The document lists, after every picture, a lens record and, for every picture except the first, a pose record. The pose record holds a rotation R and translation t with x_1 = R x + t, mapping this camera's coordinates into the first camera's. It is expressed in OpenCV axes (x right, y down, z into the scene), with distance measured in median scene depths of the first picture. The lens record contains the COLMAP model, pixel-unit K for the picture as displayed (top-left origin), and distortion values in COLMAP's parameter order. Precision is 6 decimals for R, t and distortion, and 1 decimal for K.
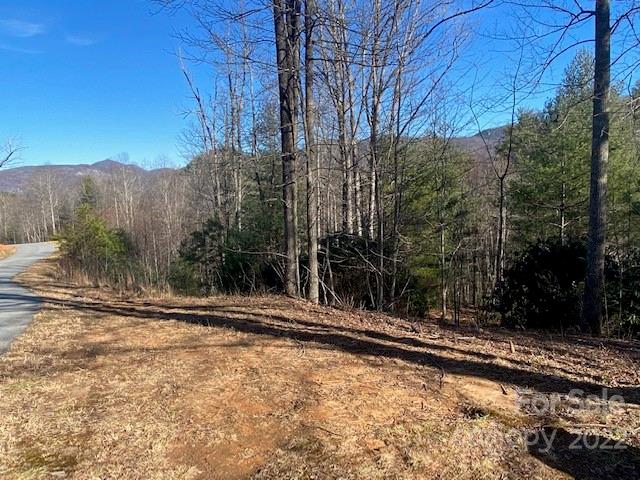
lens RADIAL K [[478.9, 0, 319.0], [0, 478.9, 239.7], [0, 0, 1]] dist [0.078827, -0.098679]
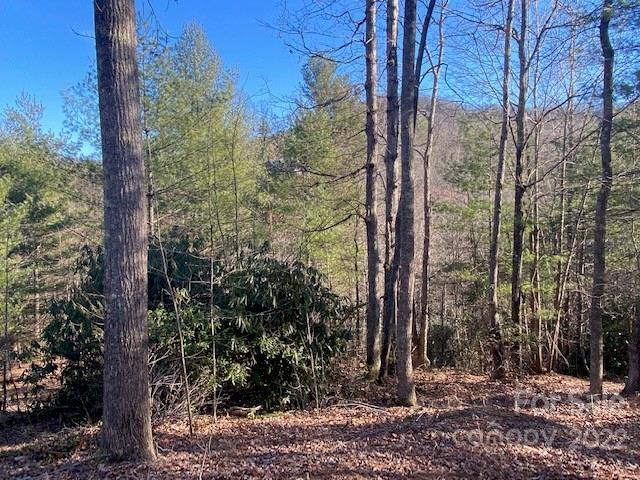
lens RADIAL K [[478.9, 0, 320.3], [0, 478.9, 237.0], [0, 0, 1]] dist [0.078827, -0.098679]
pose [[0.775026, -0.023201, 0.631503, 0.412875], [0.061845, 0.997313, -0.039260, 0.046537], [-0.628895, 0.069483, 0.774379, 0.564333]]
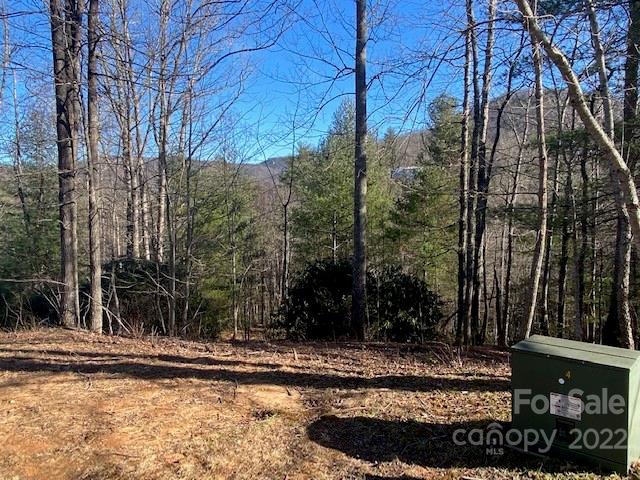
lens RADIAL K [[478.9, 0, 314.6], [0, 478.9, 235.5], [0, 0, 1]] dist [0.078827, -0.098679]
pose [[0.912834, 0.005206, 0.408297, -0.010476], [0.017675, 0.998478, -0.052250, 0.000755], [-0.407947, 0.054912, 0.911353, -0.028727]]
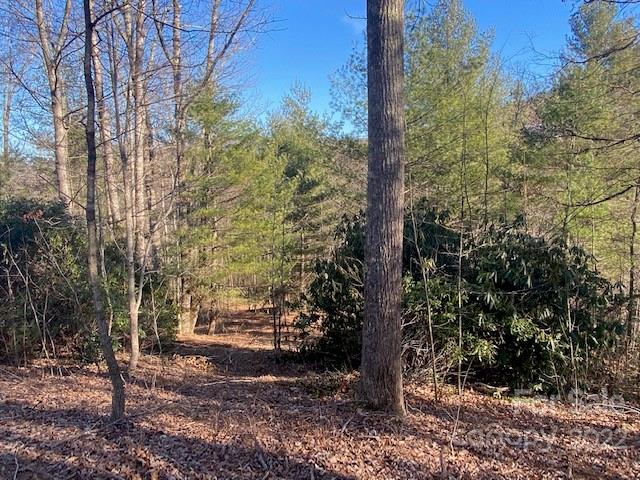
lens RADIAL K [[478.9, 0, 317.8], [0, 478.9, 237.6], [0, 0, 1]] dist [0.078827, -0.098679]
pose [[0.982405, -0.010732, 0.186452, 0.404072], [0.011008, 0.999939, -0.000447, 0.048000], [-0.186436, 0.002492, 0.982464, 0.568017]]
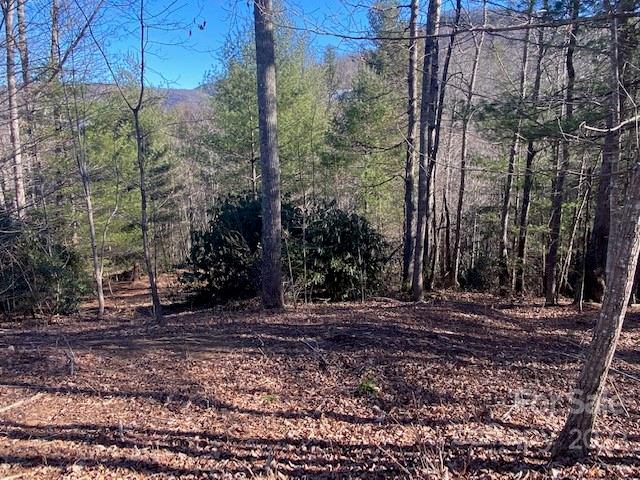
lens RADIAL K [[478.9, 0, 317.9], [0, 478.9, 238.3], [0, 0, 1]] dist [0.078827, -0.098679]
pose [[0.855319, -0.096902, 0.508959, 0.201916], [0.051532, 0.993394, 0.102533, -0.005168], [-0.515533, -0.061470, 0.854662, 0.243313]]
